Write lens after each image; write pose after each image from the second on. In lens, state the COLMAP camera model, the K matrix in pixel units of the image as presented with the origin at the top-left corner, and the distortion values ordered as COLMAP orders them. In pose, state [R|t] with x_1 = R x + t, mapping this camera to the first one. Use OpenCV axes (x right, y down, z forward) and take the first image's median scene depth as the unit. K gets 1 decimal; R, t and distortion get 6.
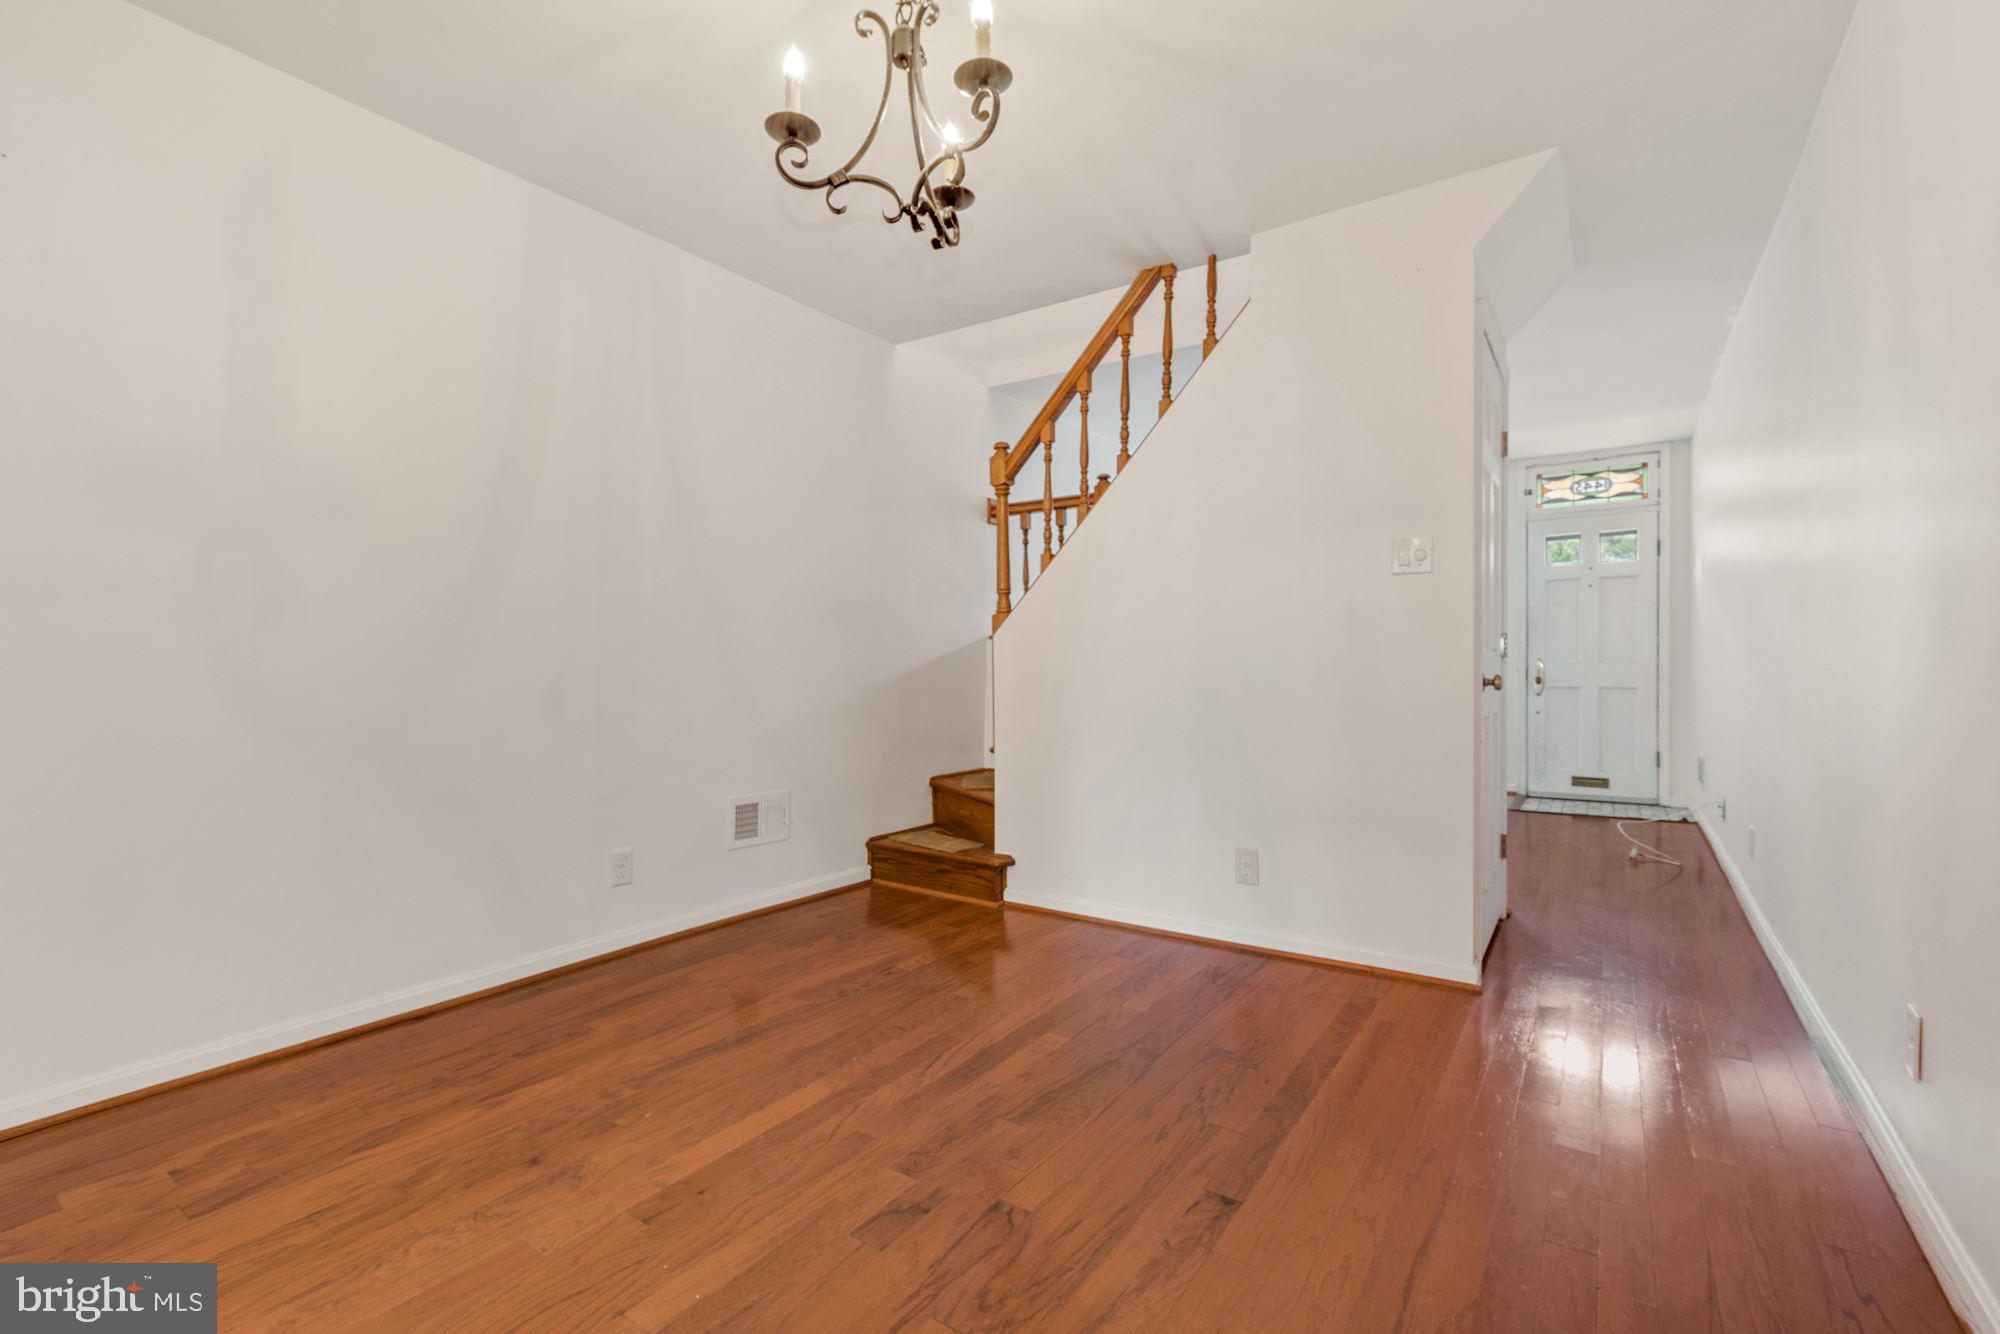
lens RADIAL K [[872.6, 0, 1000.0], [0, 872.6, 667.0], [0, 0, 1]] dist [-0.000339, -0.000209]
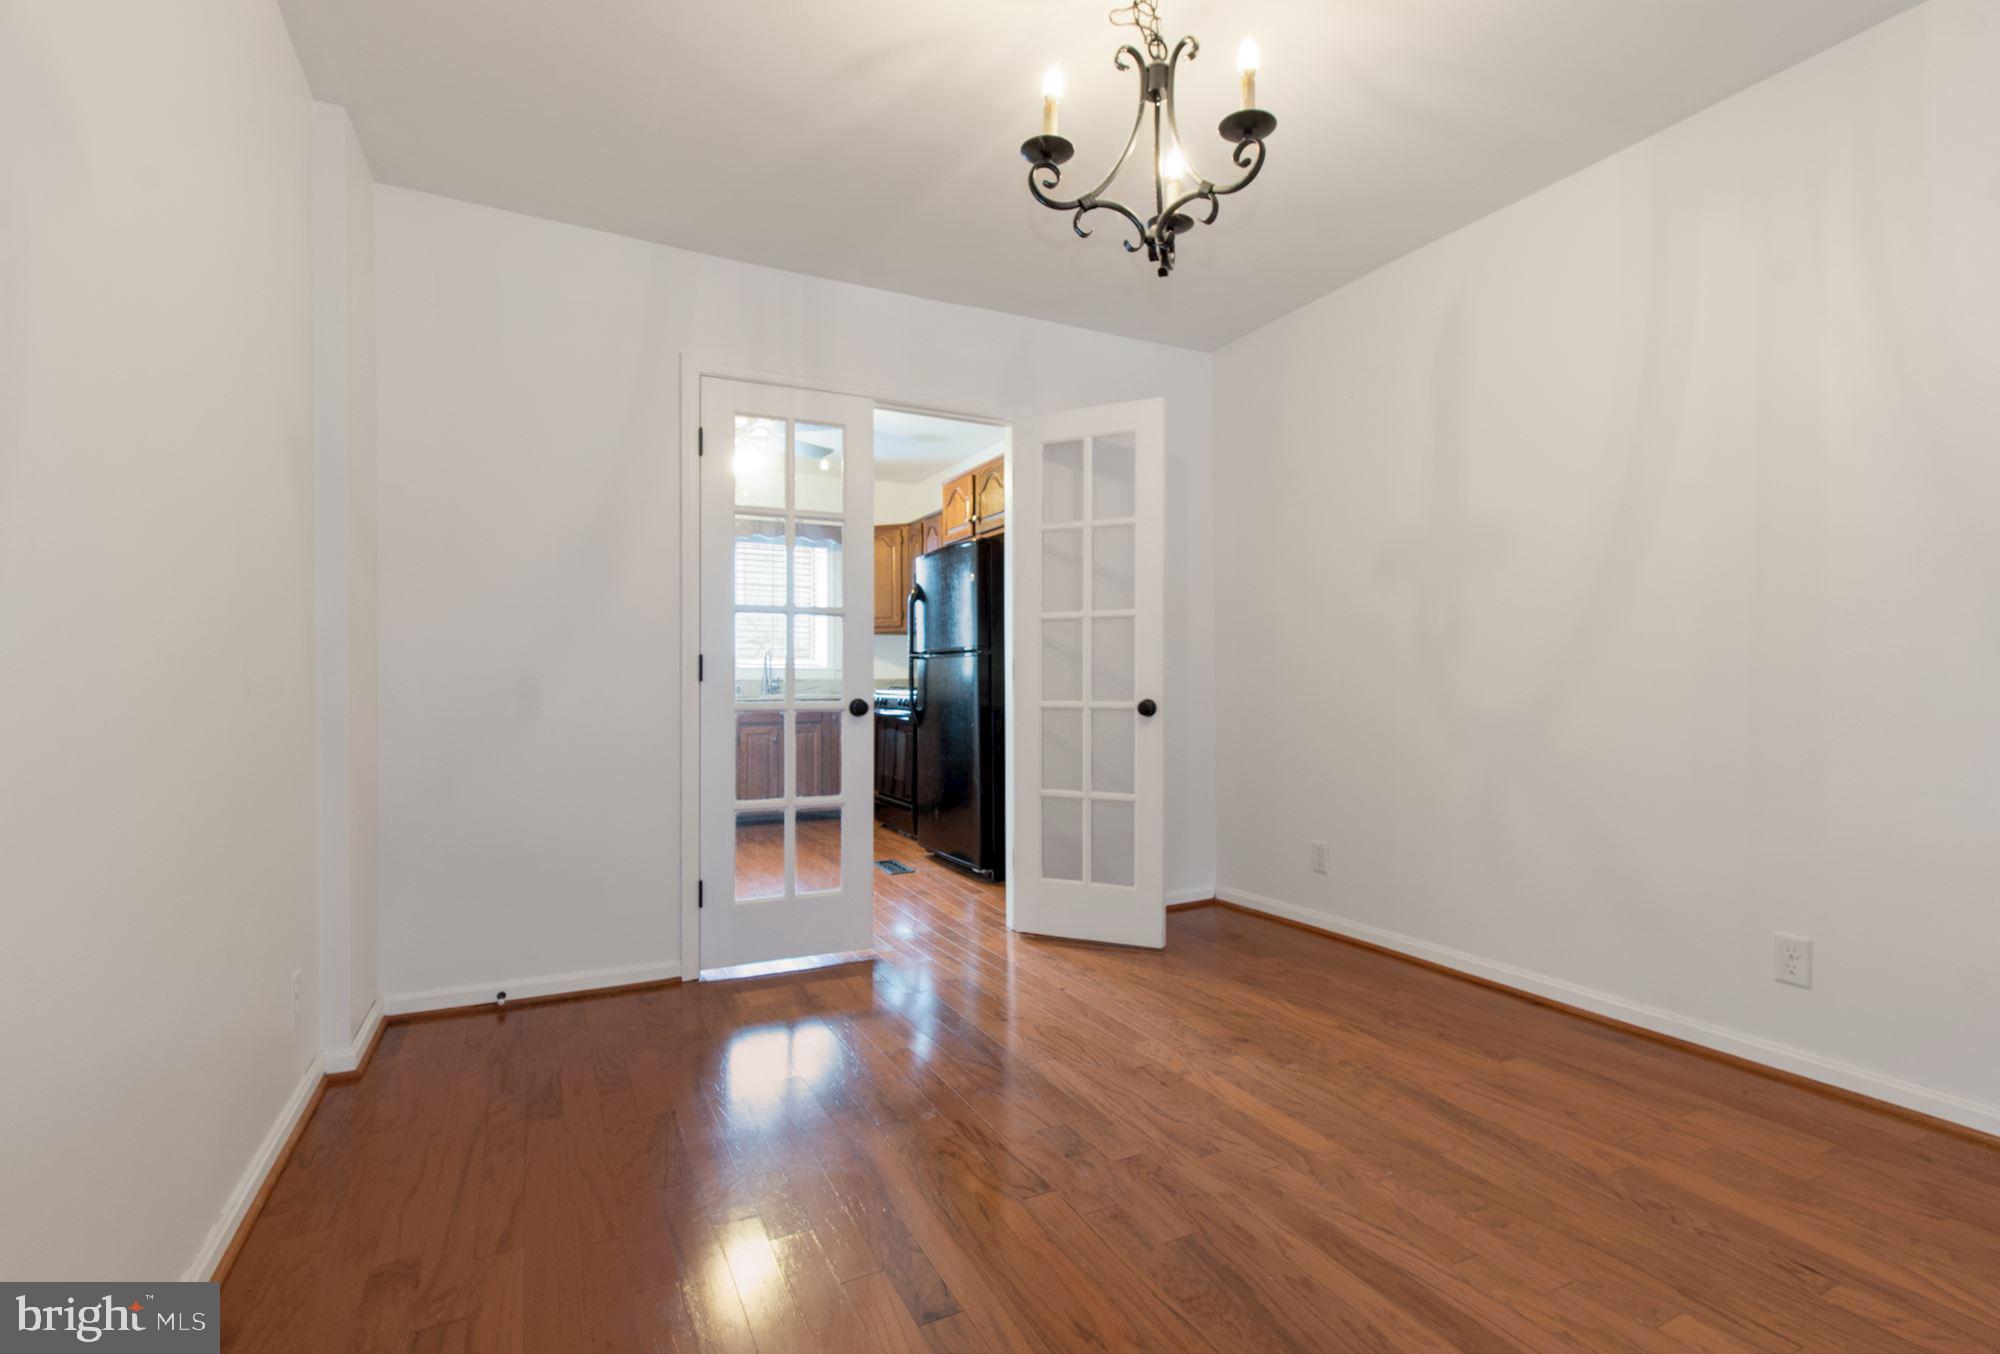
lens RADIAL K [[936.9, 0, 1023.1], [0, 936.9, 686.0], [0, 0, 1]] dist [0.000959, -0.000167]
pose [[-0.464048, 0.009008, -0.885764, 0.620218], [0.003146, 0.999959, 0.008521, -0.004600], [0.885805, 0.001167, -0.464057, 0.913434]]
